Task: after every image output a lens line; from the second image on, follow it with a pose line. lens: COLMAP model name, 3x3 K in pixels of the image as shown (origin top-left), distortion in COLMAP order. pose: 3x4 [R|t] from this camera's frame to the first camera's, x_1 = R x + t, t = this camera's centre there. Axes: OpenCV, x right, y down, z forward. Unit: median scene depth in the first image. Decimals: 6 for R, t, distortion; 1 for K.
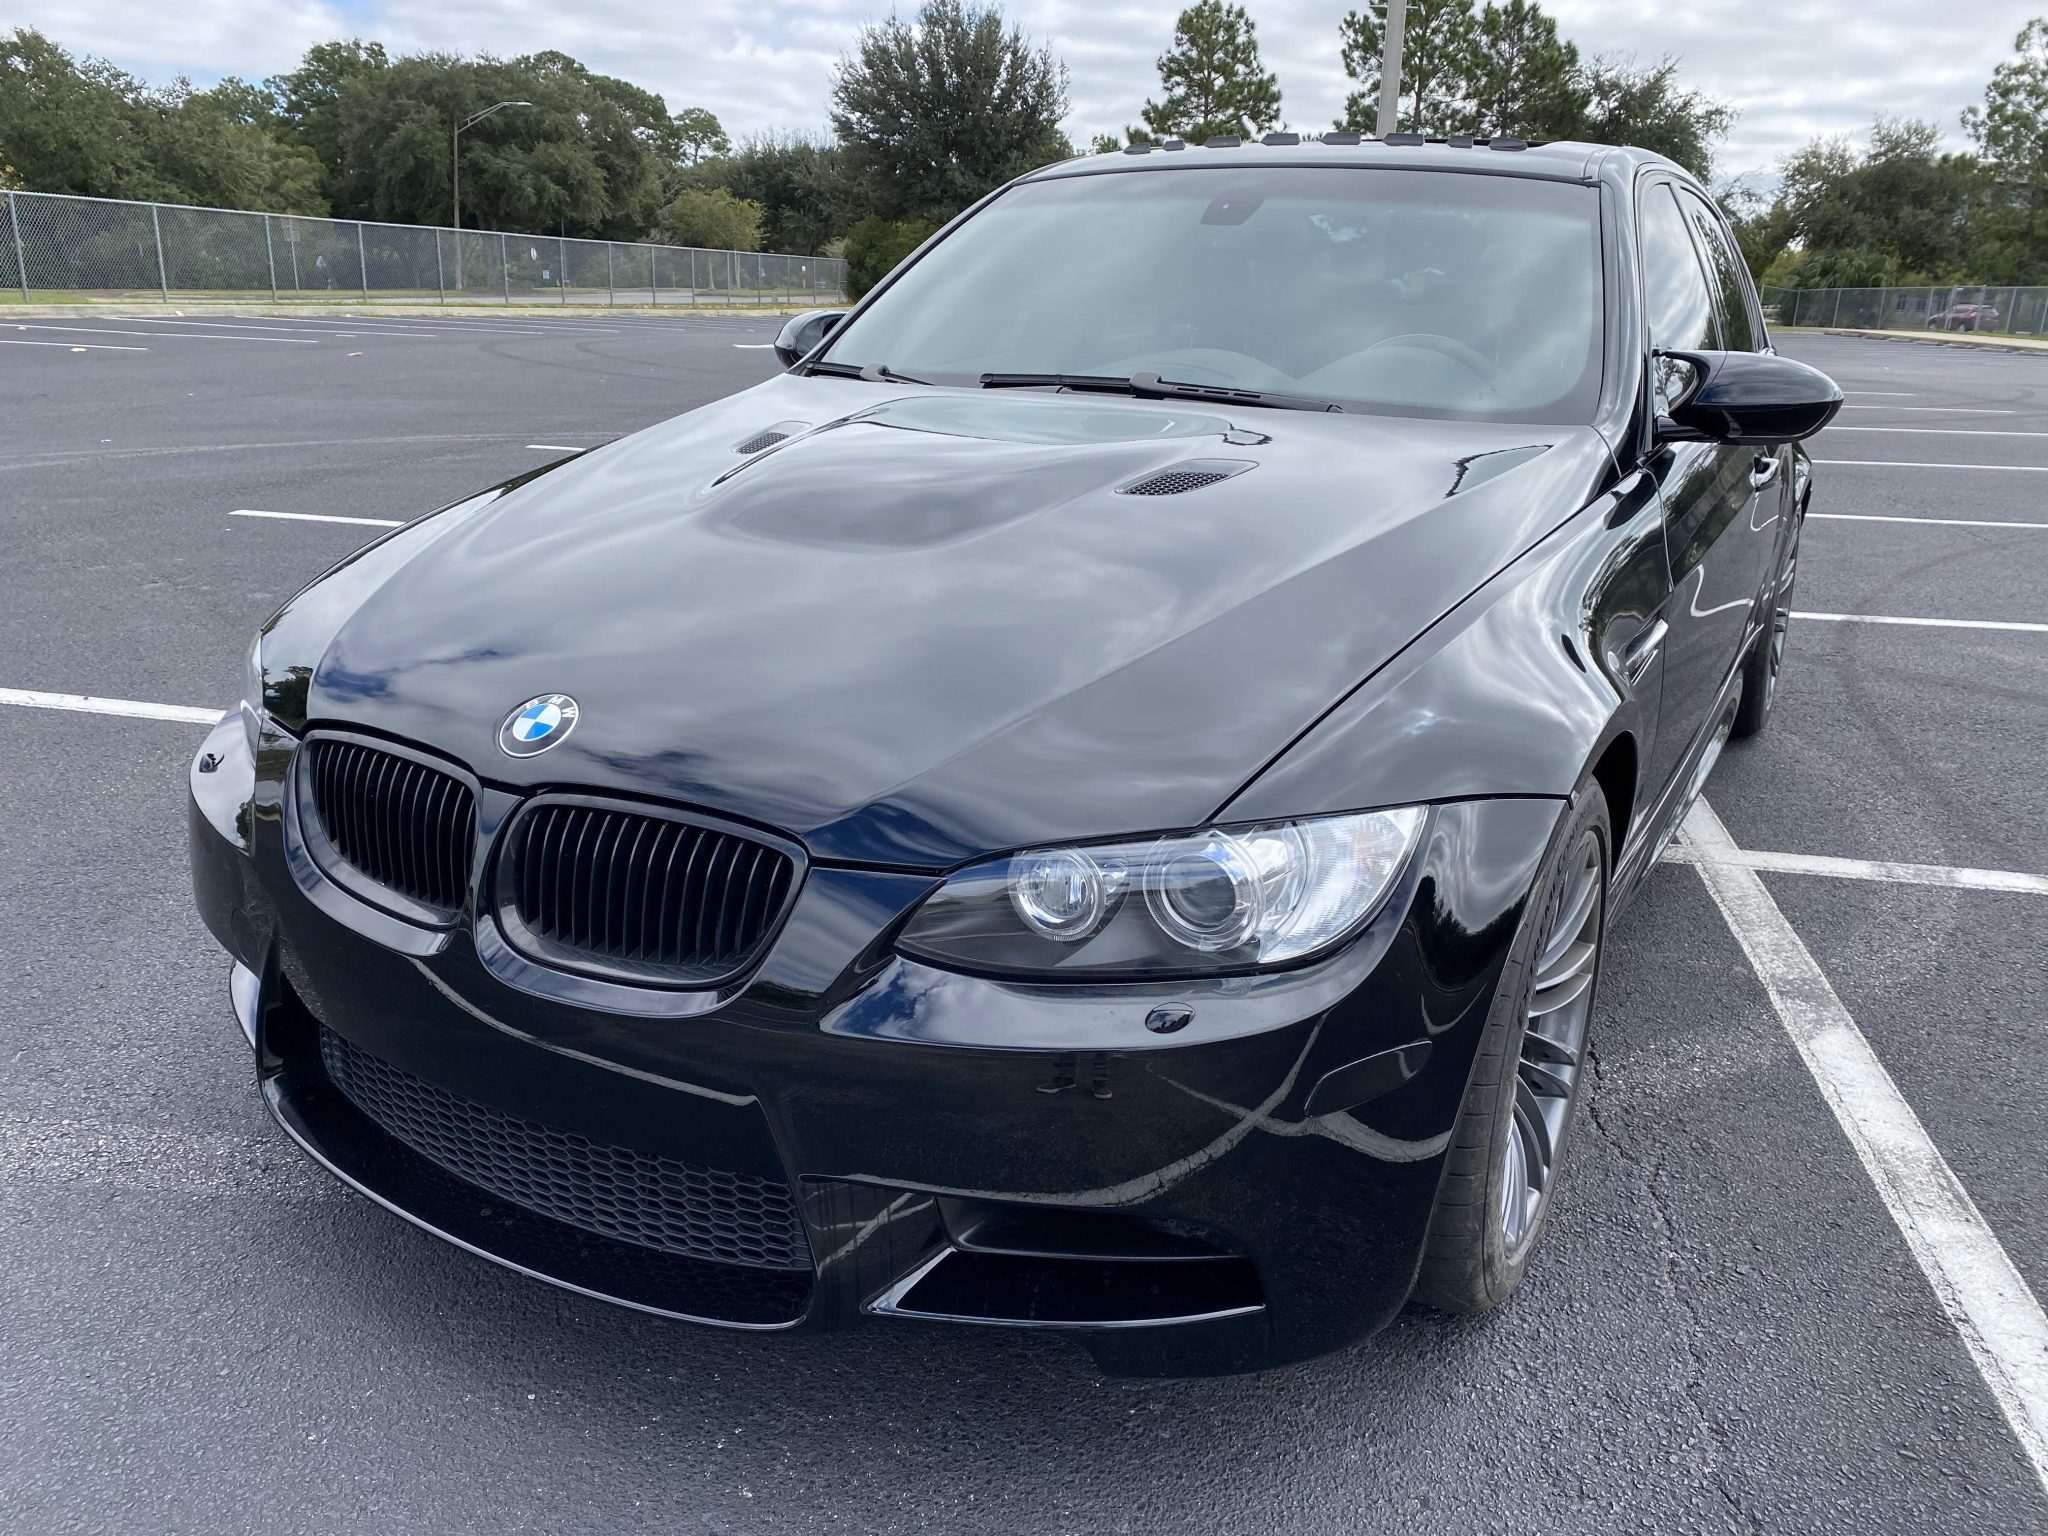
lens RADIAL K [[1569.6, 0, 1037.5], [0, 1569.6, 775.4], [0, 0, 1]] dist [0.007848, 0.000618]
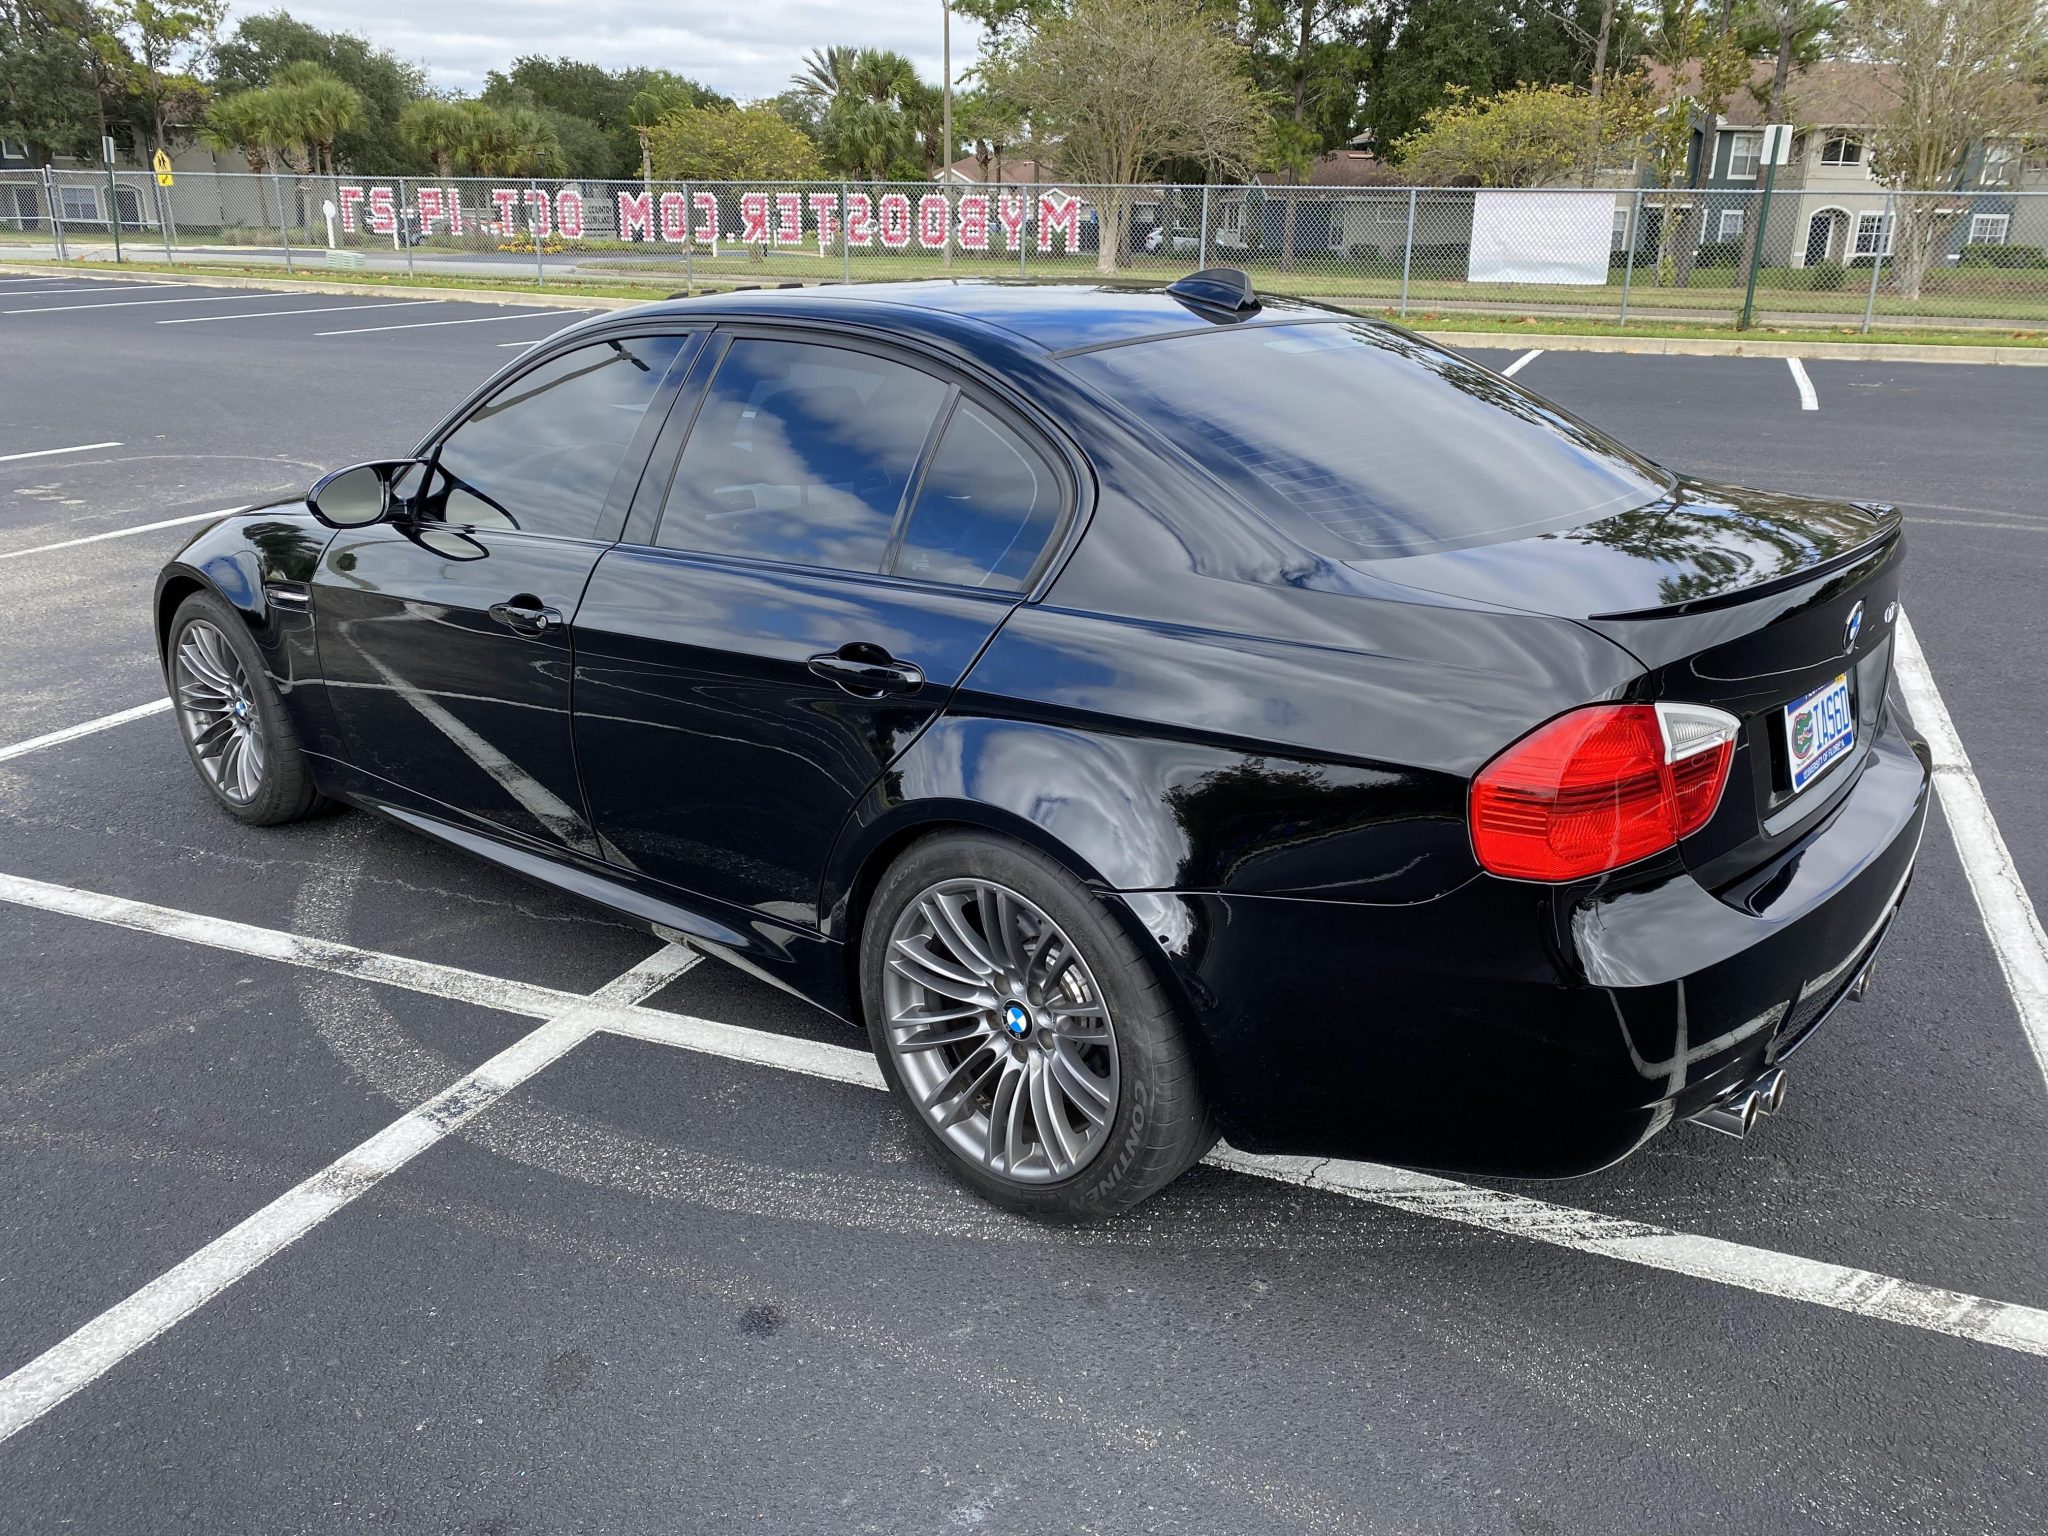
lens RADIAL K [[1567.6, 0, 1046.4], [0, 1567.6, 764.6], [0, 0, 1]] dist [0.018241, -0.013317]
pose [[-0.198892, 0.289527, -0.936278, 0.504748], [-0.310203, 0.887645, 0.340384, -0.204255], [0.929632, 0.358136, -0.086733, 0.524866]]
